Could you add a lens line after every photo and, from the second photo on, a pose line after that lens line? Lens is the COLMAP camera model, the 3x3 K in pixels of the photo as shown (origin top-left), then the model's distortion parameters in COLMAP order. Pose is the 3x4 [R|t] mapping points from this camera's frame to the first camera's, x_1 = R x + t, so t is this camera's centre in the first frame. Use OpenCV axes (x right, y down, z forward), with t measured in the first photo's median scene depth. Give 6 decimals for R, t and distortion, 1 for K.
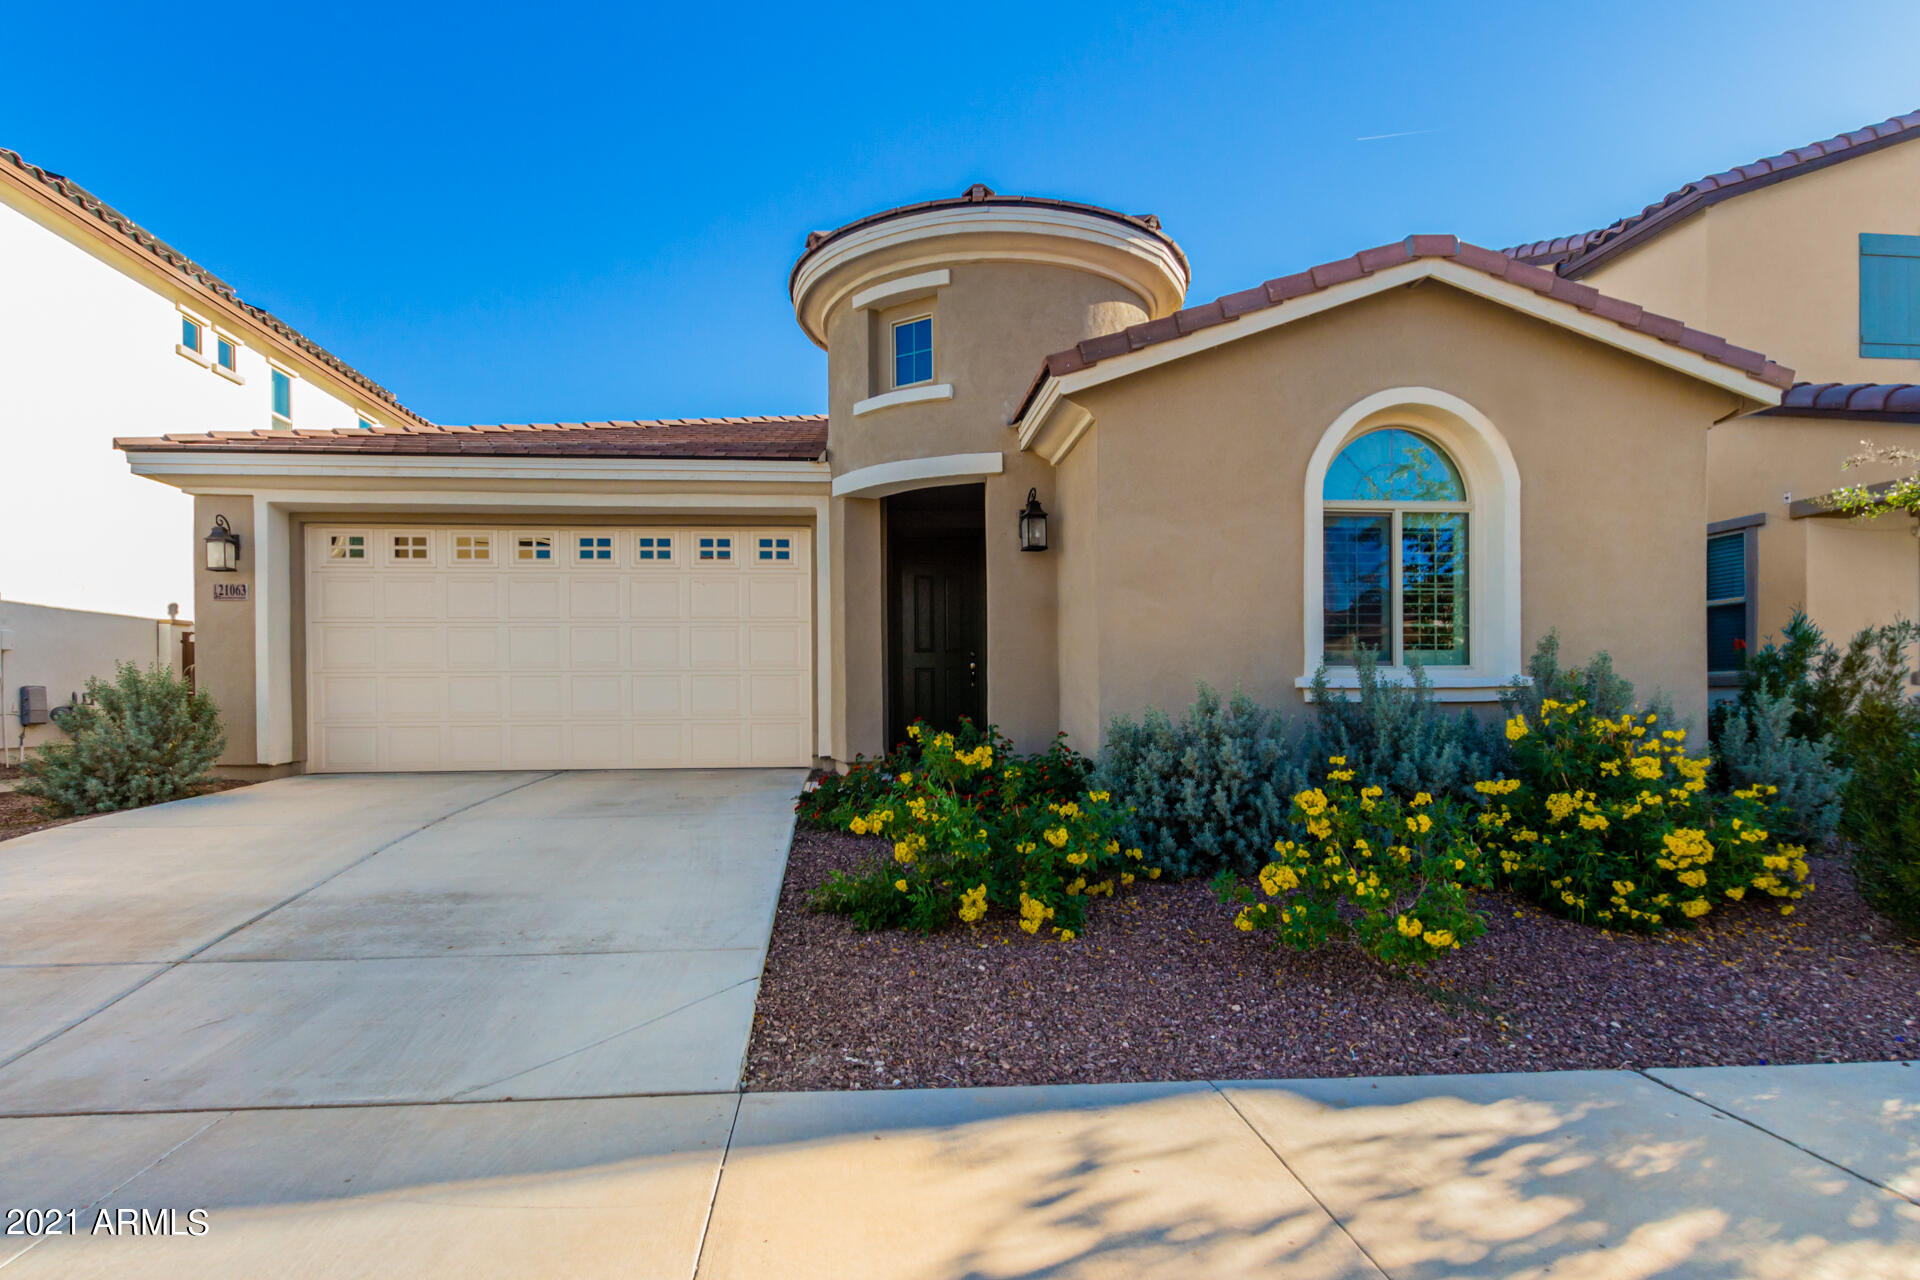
lens RADIAL K [[995.5, 0, 936.4], [0, 995.5, 691.6], [0, 0, 1]] dist [-0.001543, 0.000512]
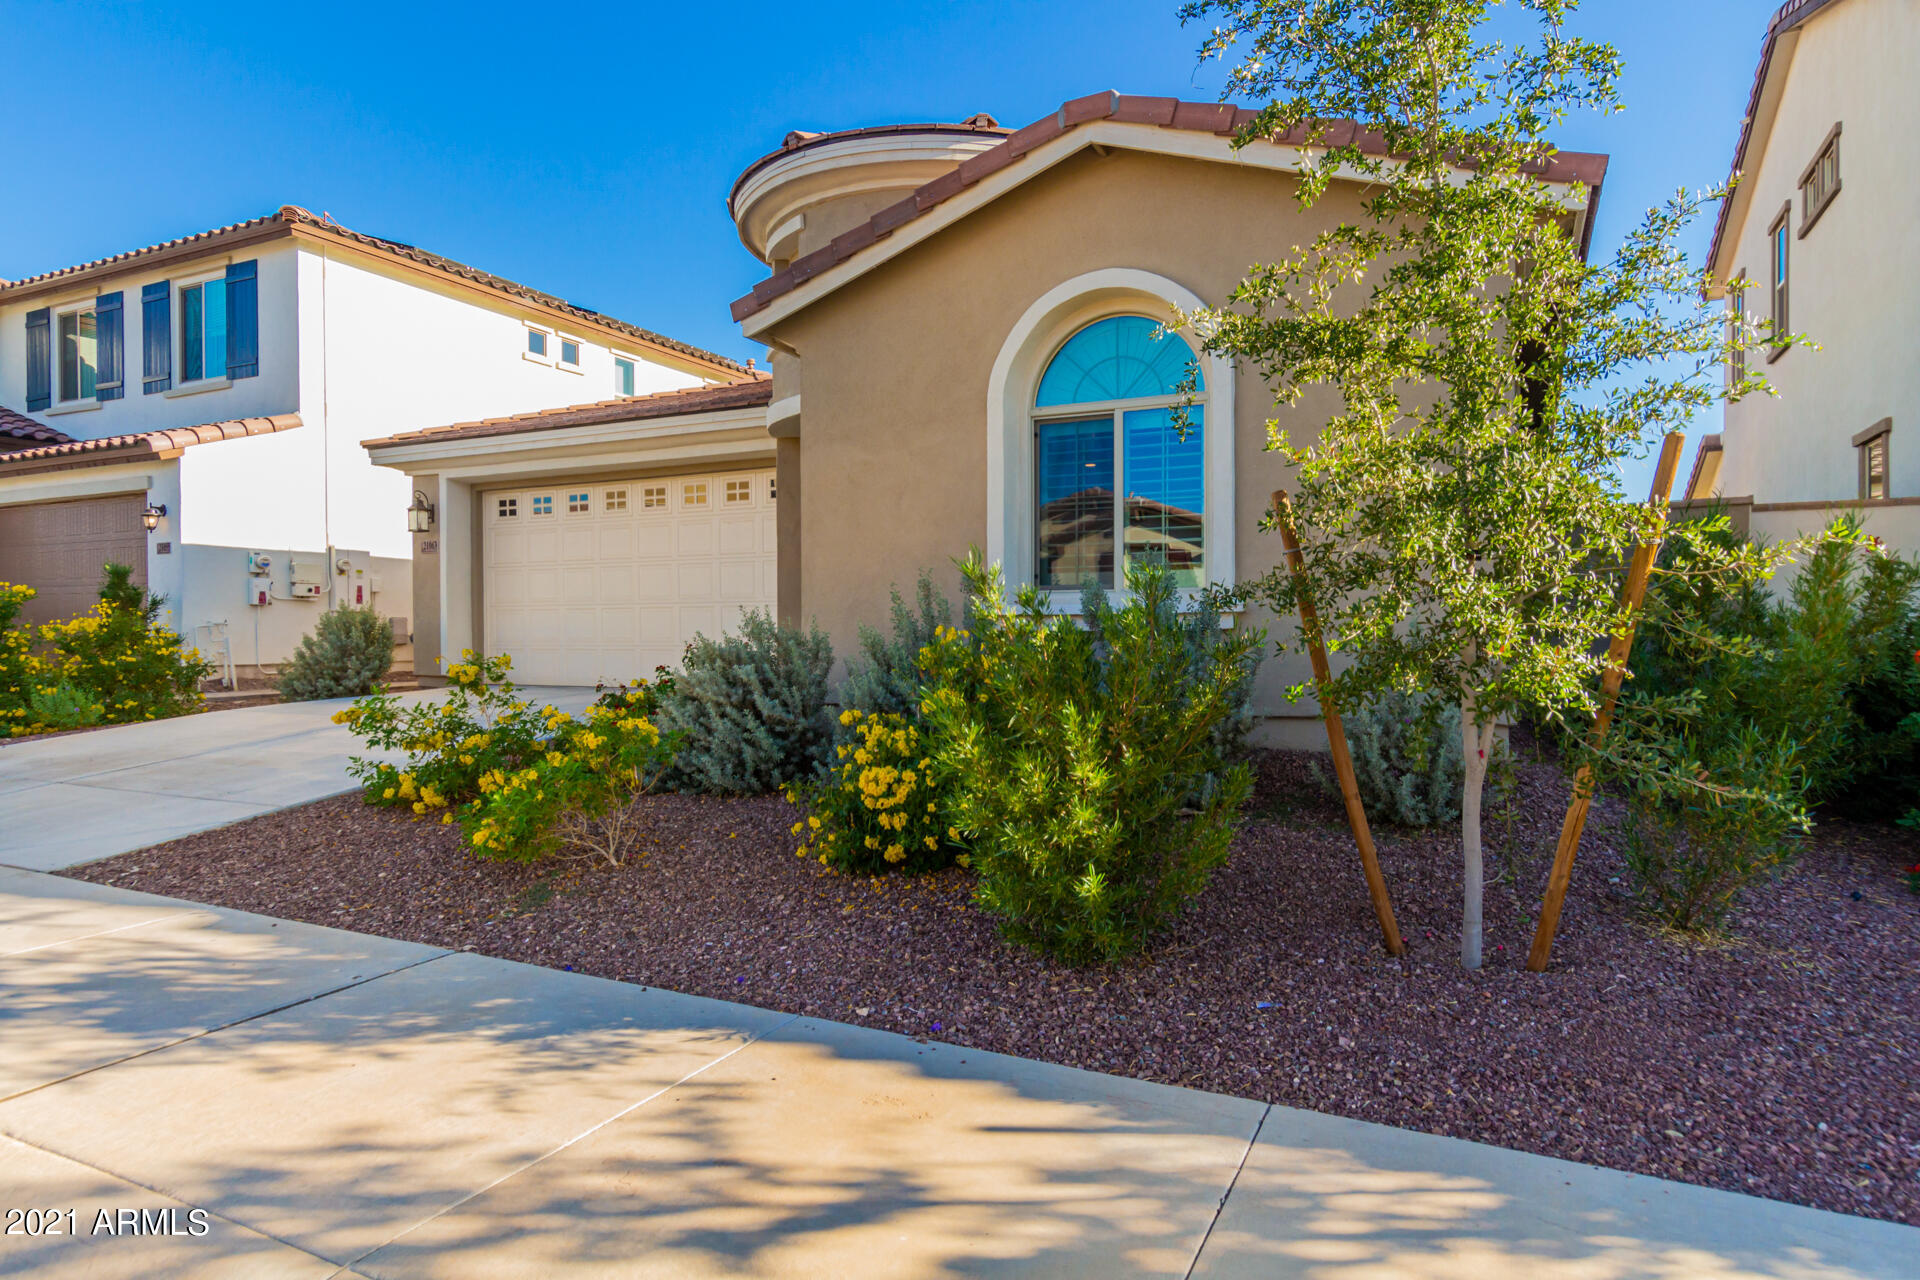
lens RADIAL K [[1108.8, 0, 960.0], [0, 1108.8, 640.0], [0, 0, 1]] dist [-0.017277, 0.000094]
pose [[0.862242, 0.008860, -0.506419, 1.140153], [-0.002634, 0.999912, 0.013009, 0.007611], [0.506490, -0.009883, 0.862189, 0.128753]]
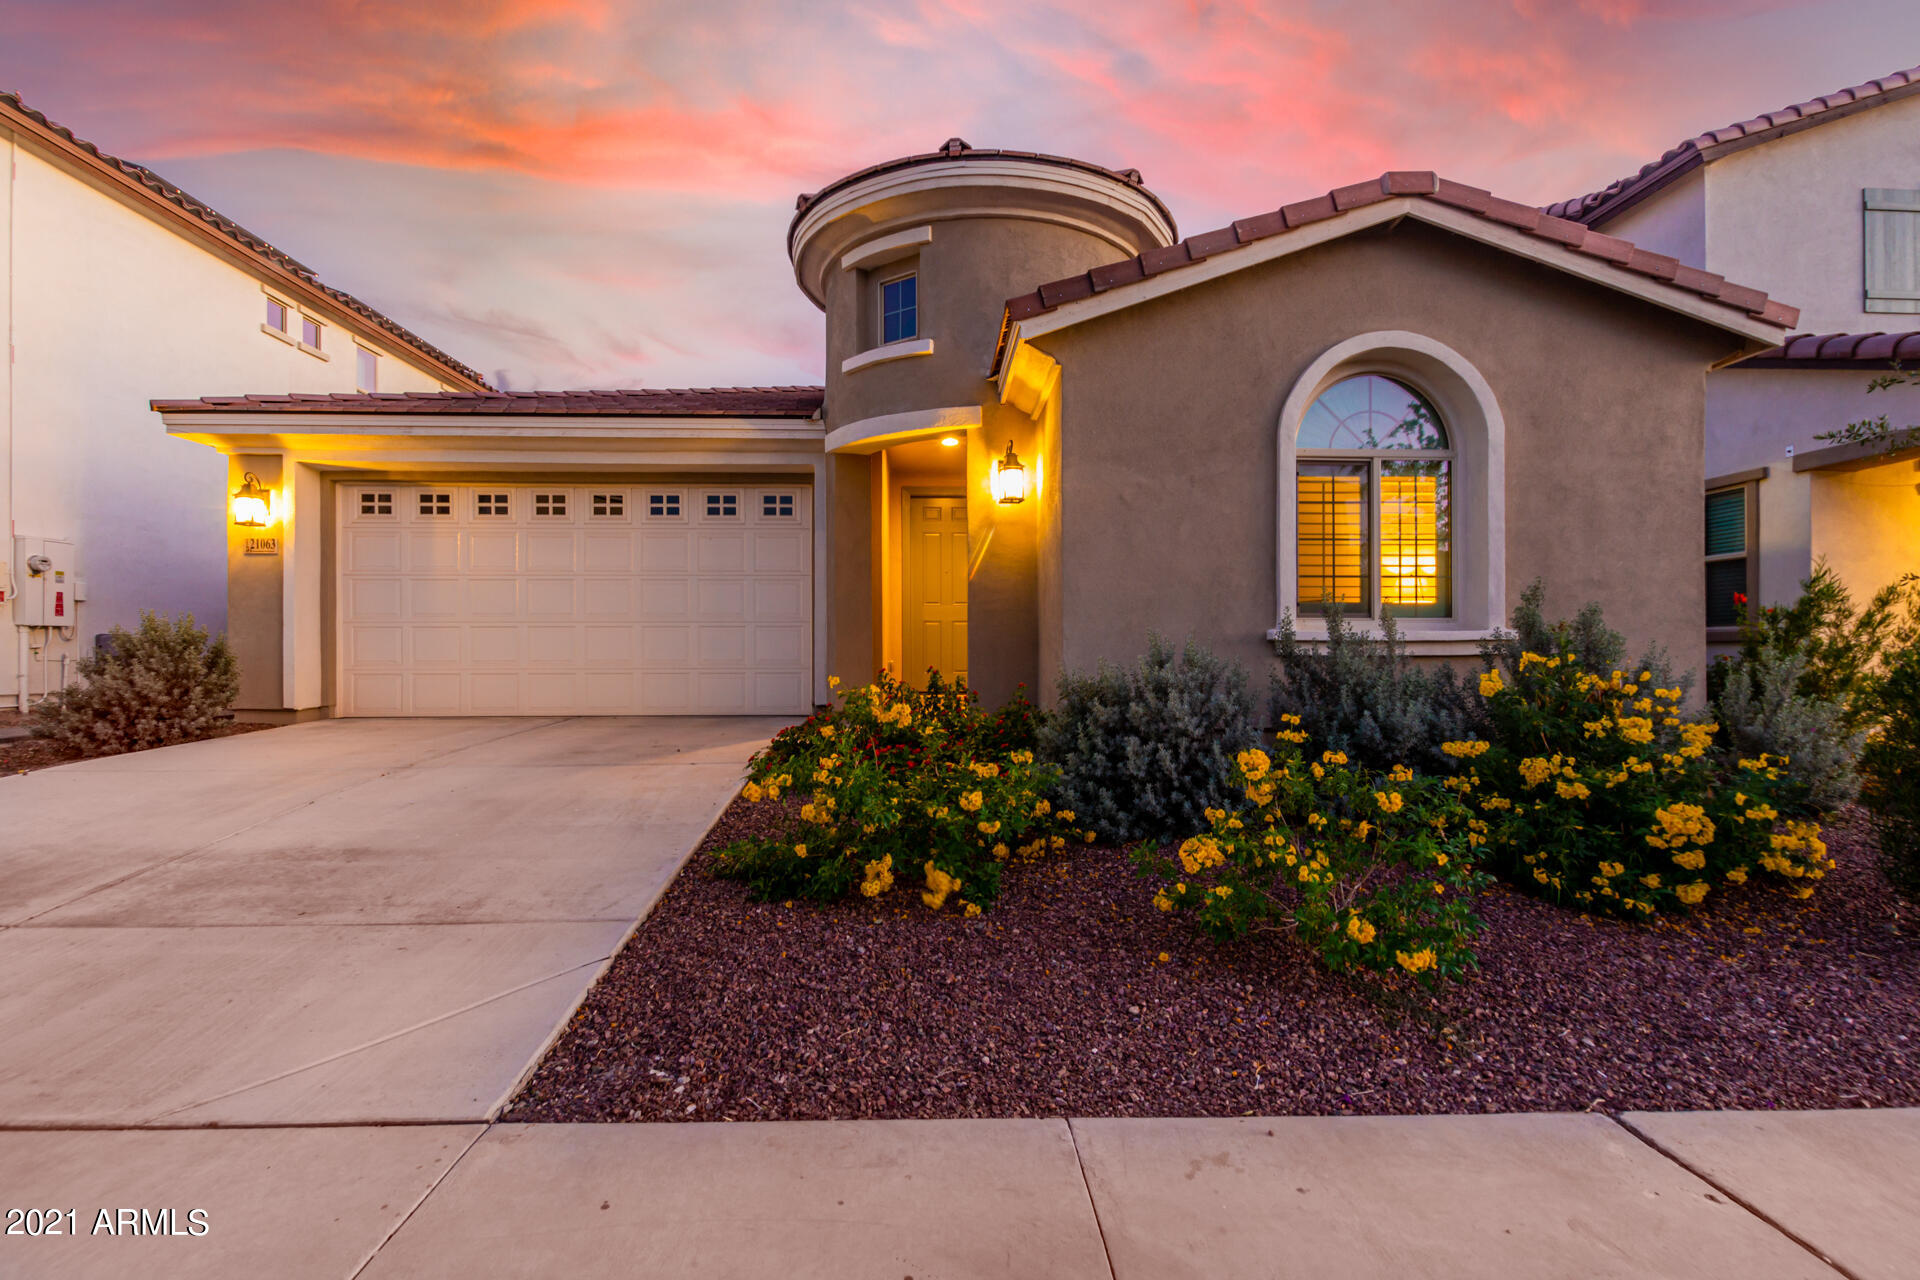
lens RADIAL K [[883.4, 0, 960.0], [0, 883.4, 640.0], [0, 0, 1]] dist [-0.000930, -0.000986]
pose [[0.999047, 0.004436, -0.043425, 0.127690], [-0.004650, 0.999978, -0.004819, 0.002020], [0.043402, 0.005017, 0.999045, 0.161242]]
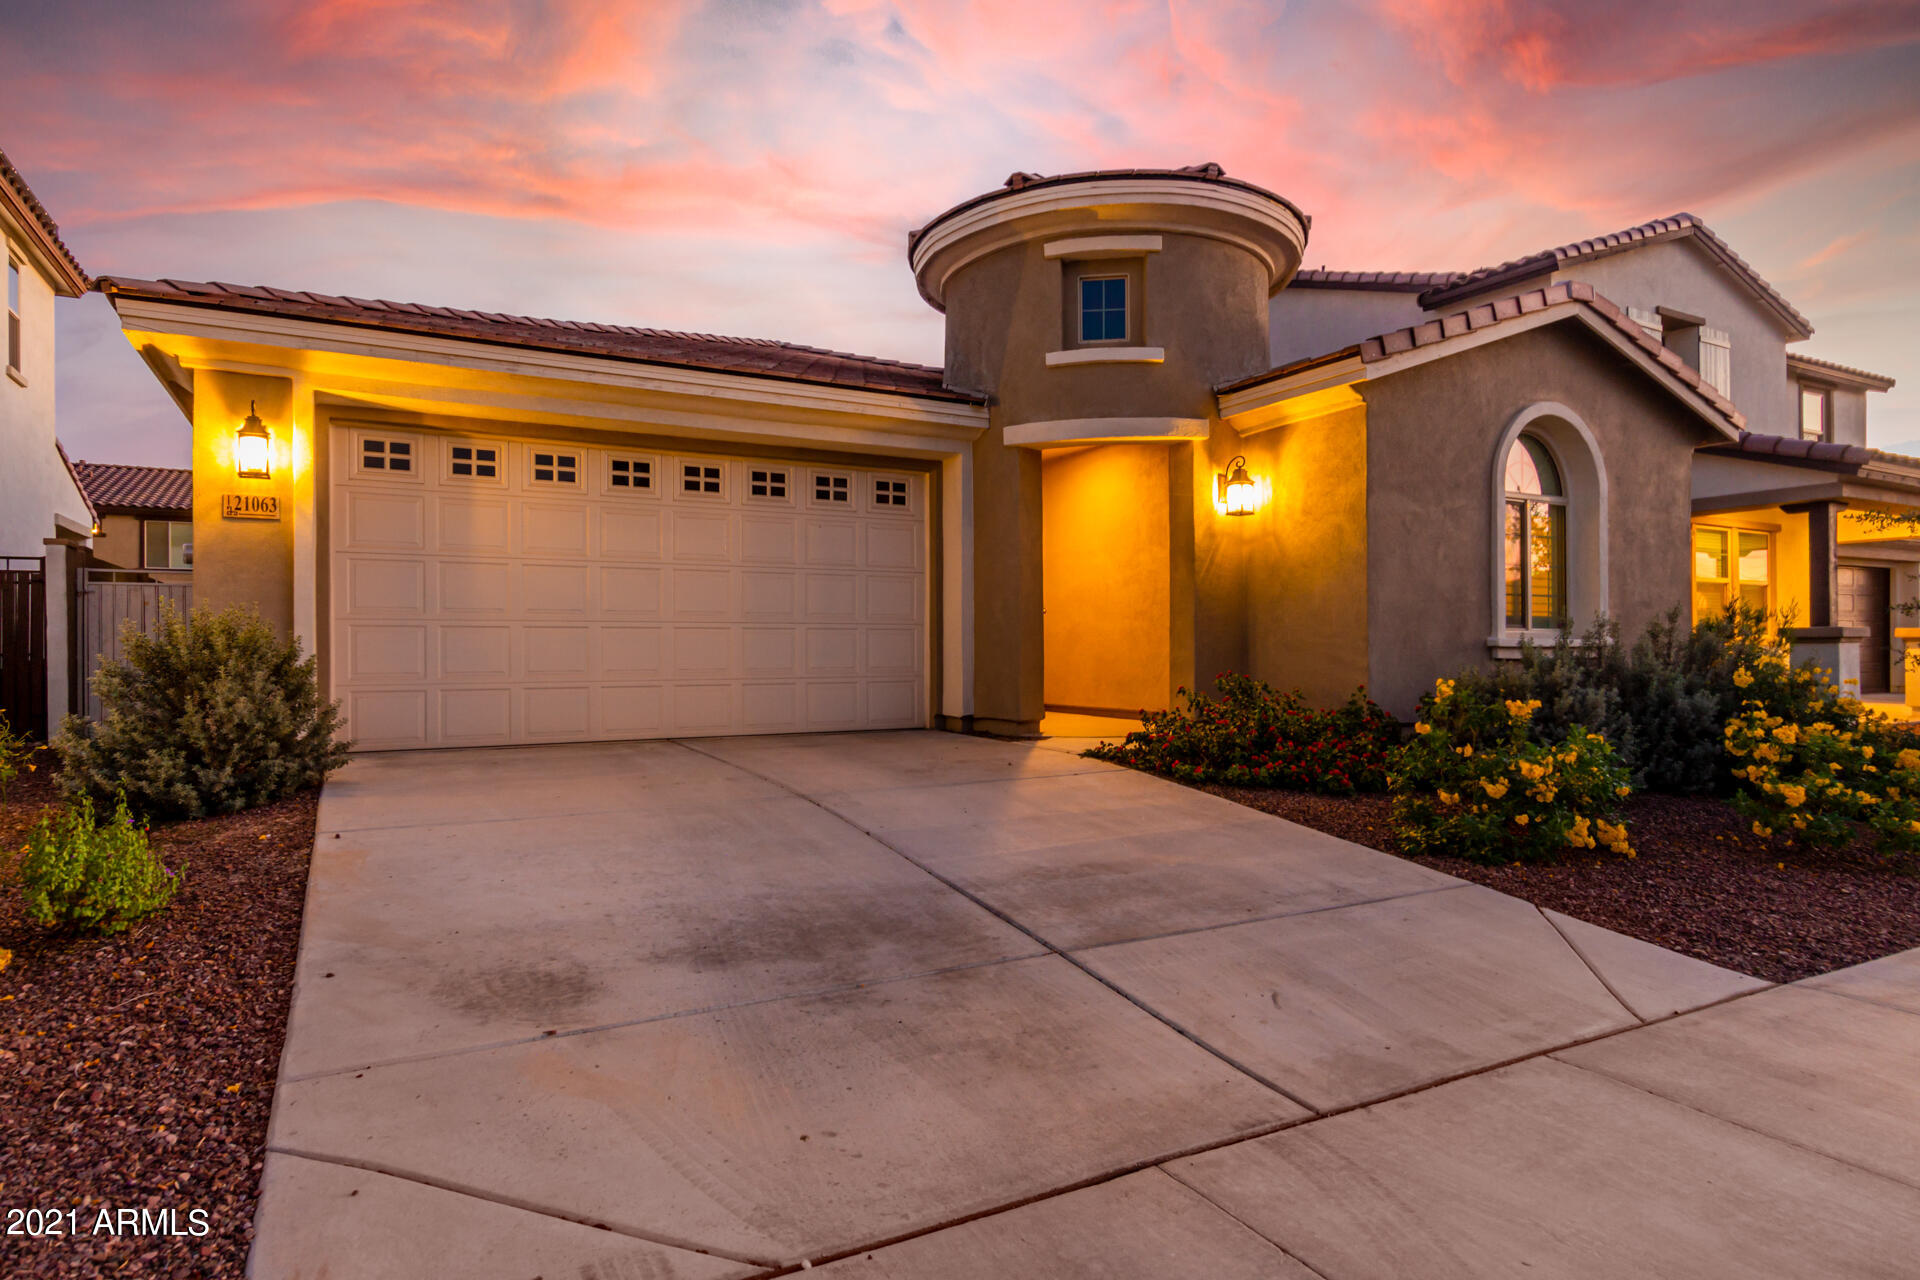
lens RADIAL K [[1065.7, 0, 960.0], [0, 1065.7, 640.0], [0, 0, 1]] dist [0.002984, 0.000707]
pose [[0.910762, 0.006620, 0.412878, -0.961356], [-0.004230, 0.999969, -0.006703, 0.000080], [-0.412909, 0.004359, 0.910762, 0.132082]]
